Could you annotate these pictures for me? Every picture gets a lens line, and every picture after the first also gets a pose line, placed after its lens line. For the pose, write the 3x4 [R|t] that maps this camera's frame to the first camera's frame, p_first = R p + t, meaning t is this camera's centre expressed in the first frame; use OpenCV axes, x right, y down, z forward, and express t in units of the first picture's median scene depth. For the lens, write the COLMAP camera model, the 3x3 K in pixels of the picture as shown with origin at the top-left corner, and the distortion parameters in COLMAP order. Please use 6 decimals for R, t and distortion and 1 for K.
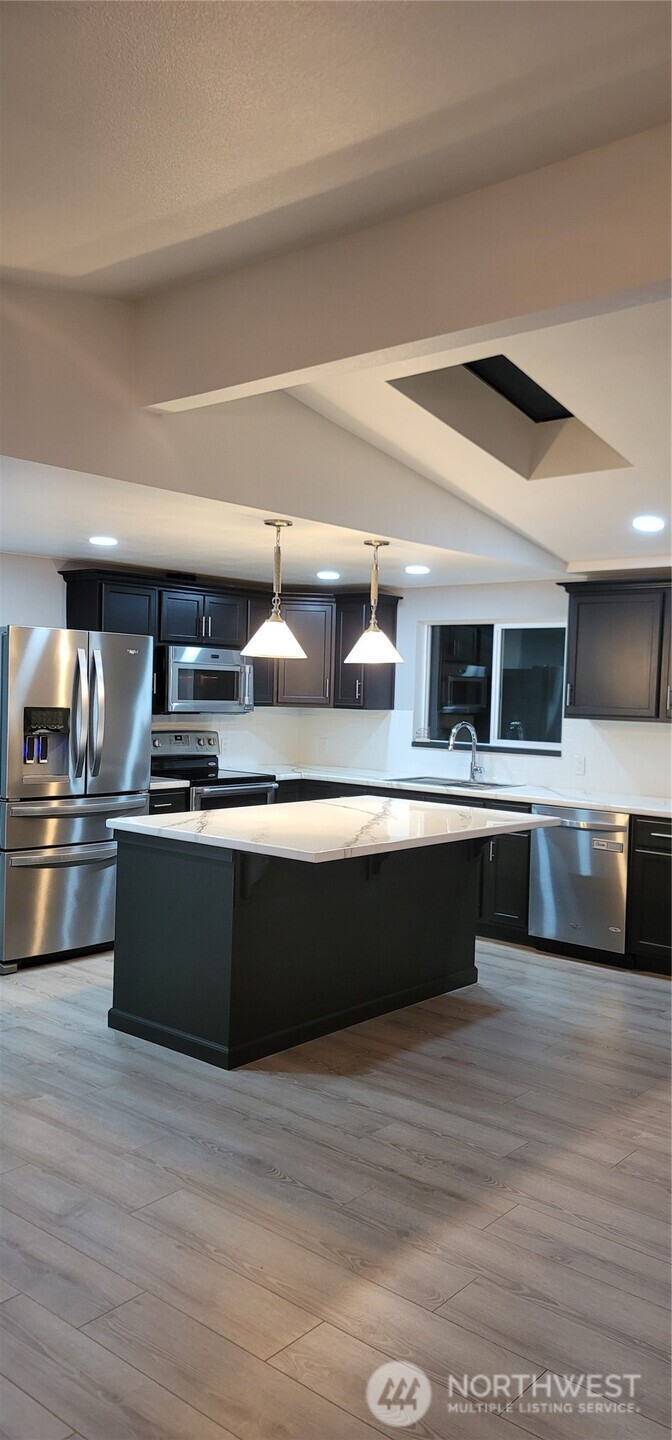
lens RADIAL K [[1053.6, 0, 340.6], [0, 1053.6, 732.3], [0, 0, 1]] dist [0.085484, -0.003412]
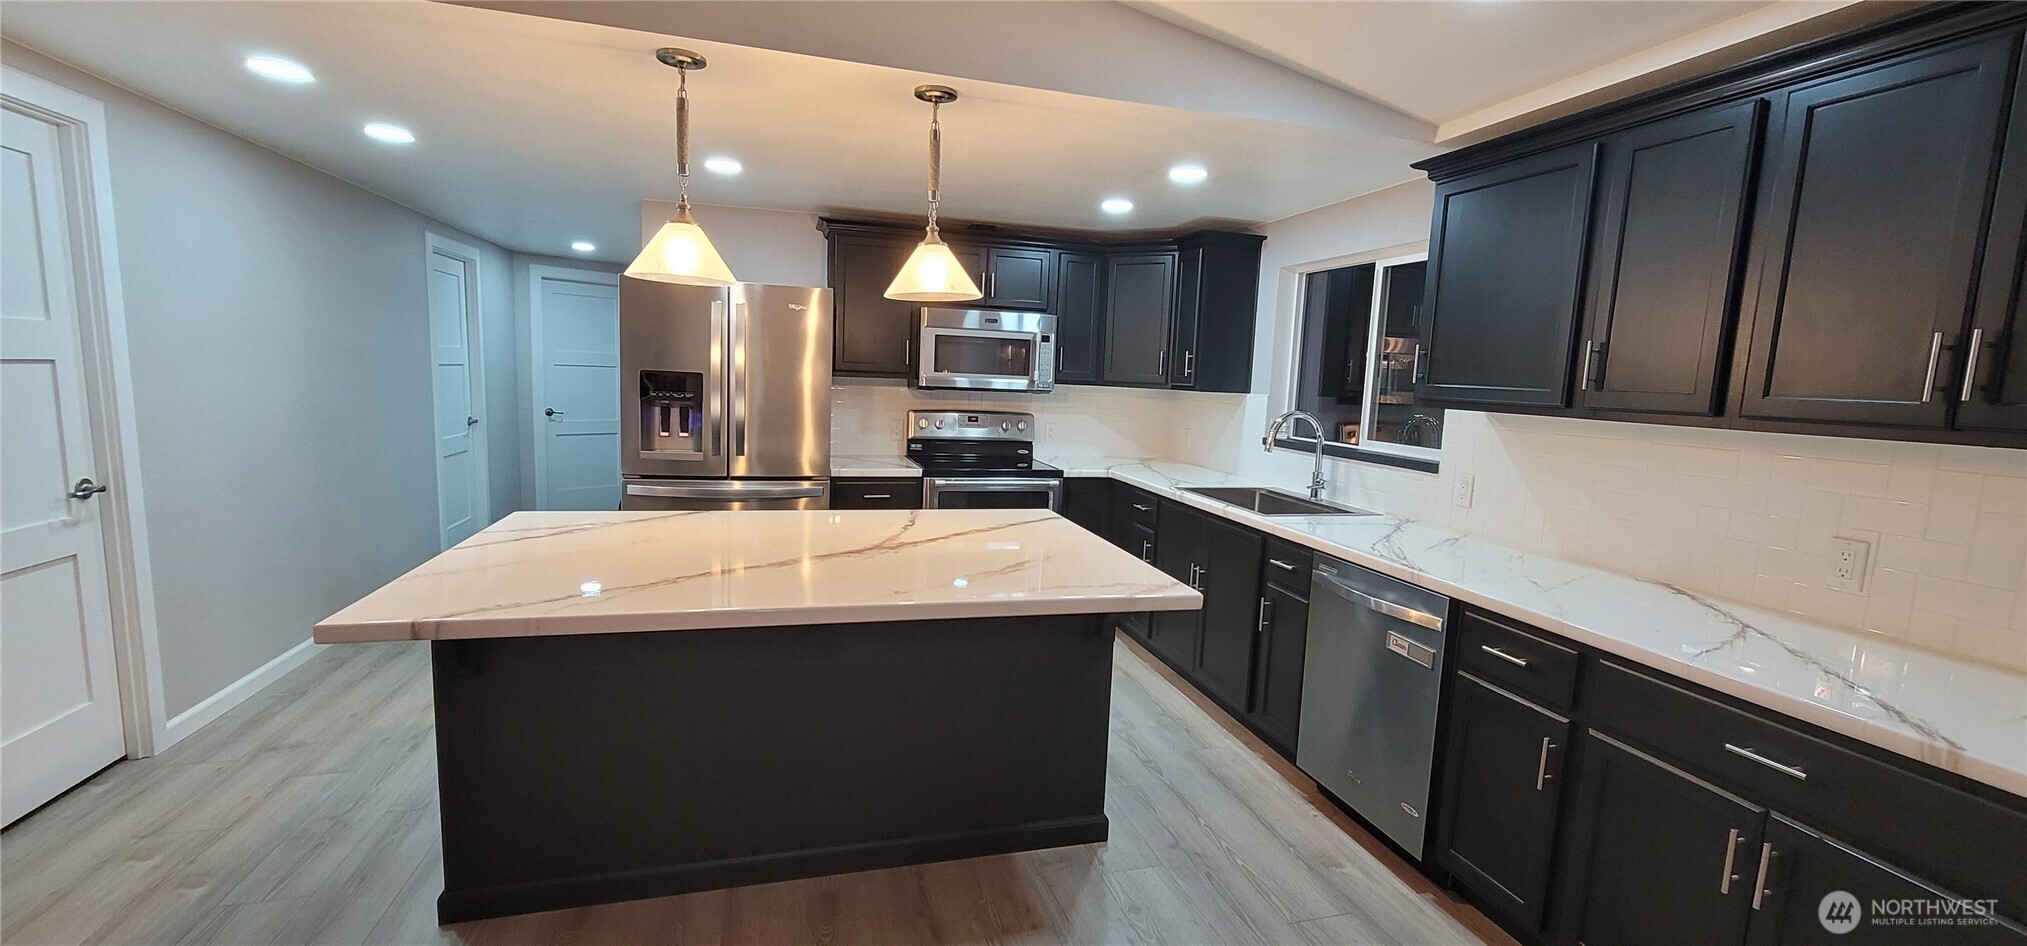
lens RADIAL K [[822.0, 0, 1022.0], [0, 822.0, 478.1], [0, 0, 1]] dist [-0.005555, 0.000713]
pose [[0.834810, 0.077541, -0.545051, 0.301617], [-0.040637, 0.996010, 0.079457, -0.001965], [0.549037, -0.044182, 0.834630, 0.554820]]
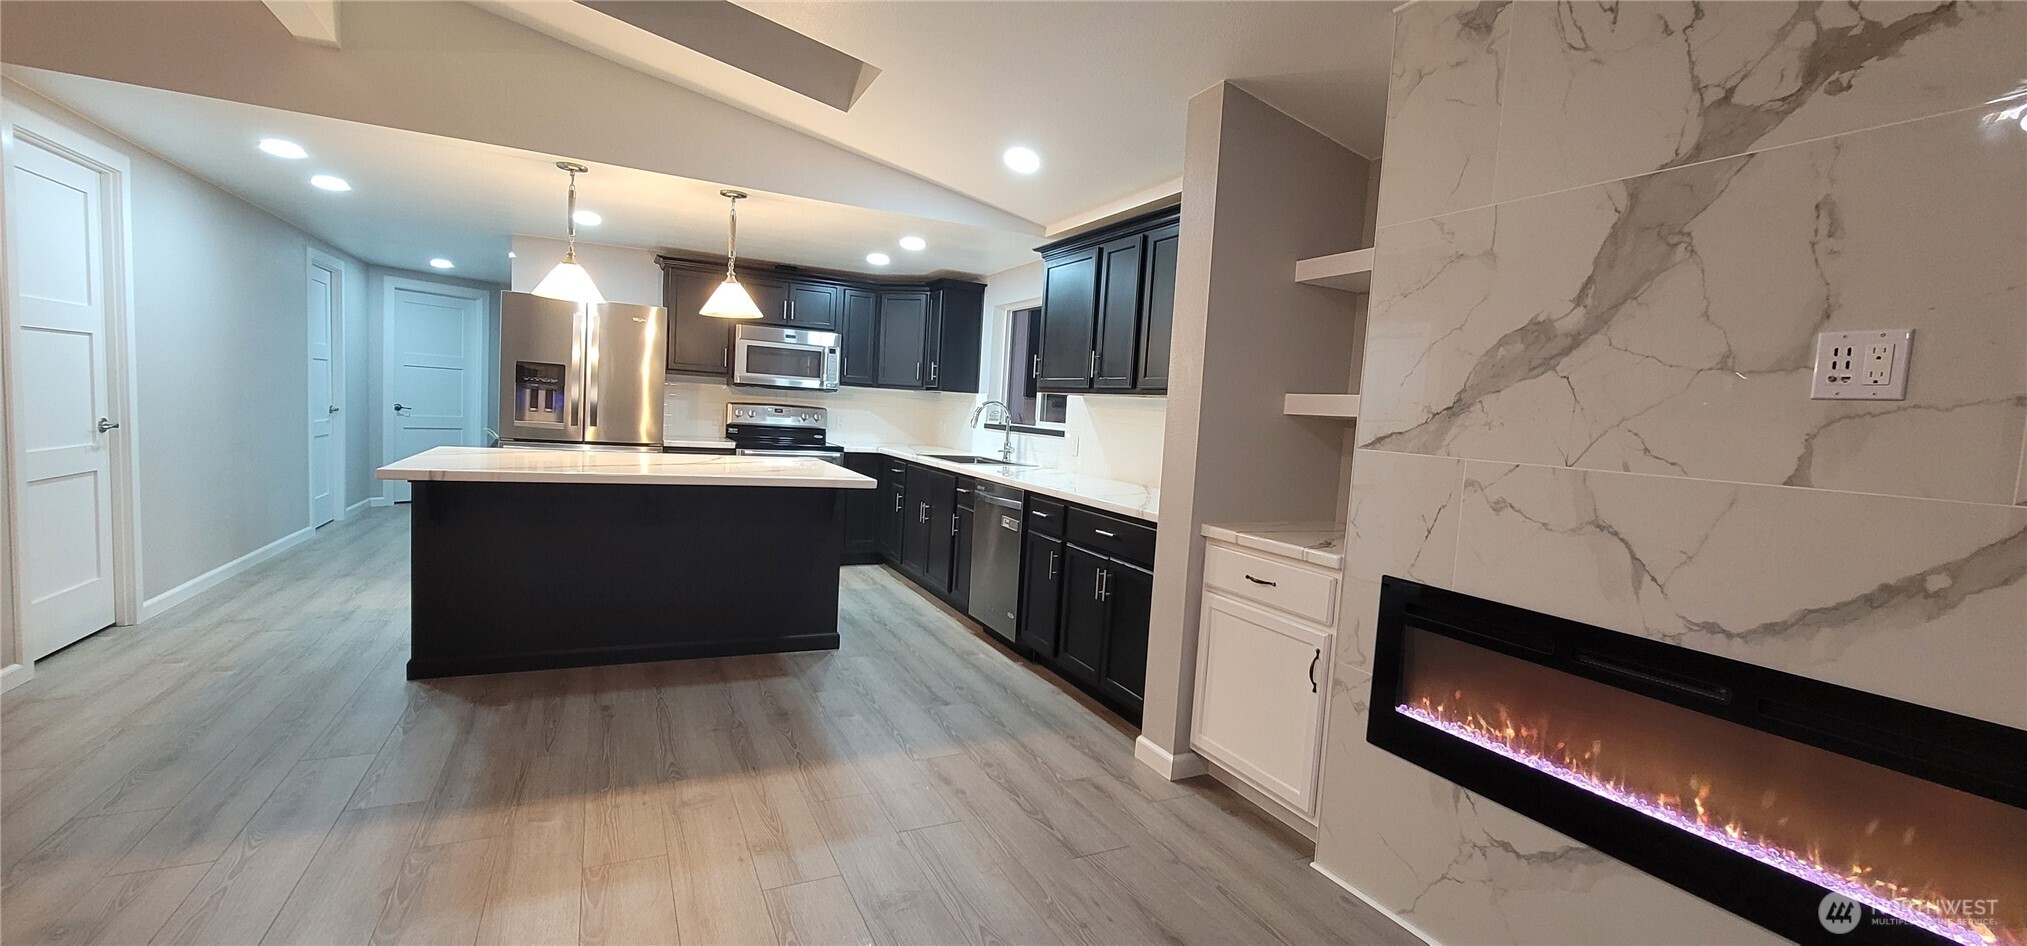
lens RADIAL K [[822.0, 0, 1022.0], [0, 822.0, 478.1], [0, 0, 1]] dist [-0.005555, 0.000713]
pose [[0.919911, 0.061549, -0.387266, 0.526486], [-0.052457, 0.998044, 0.034015, 0.041289], [0.388602, -0.010975, 0.921340, 0.344020]]
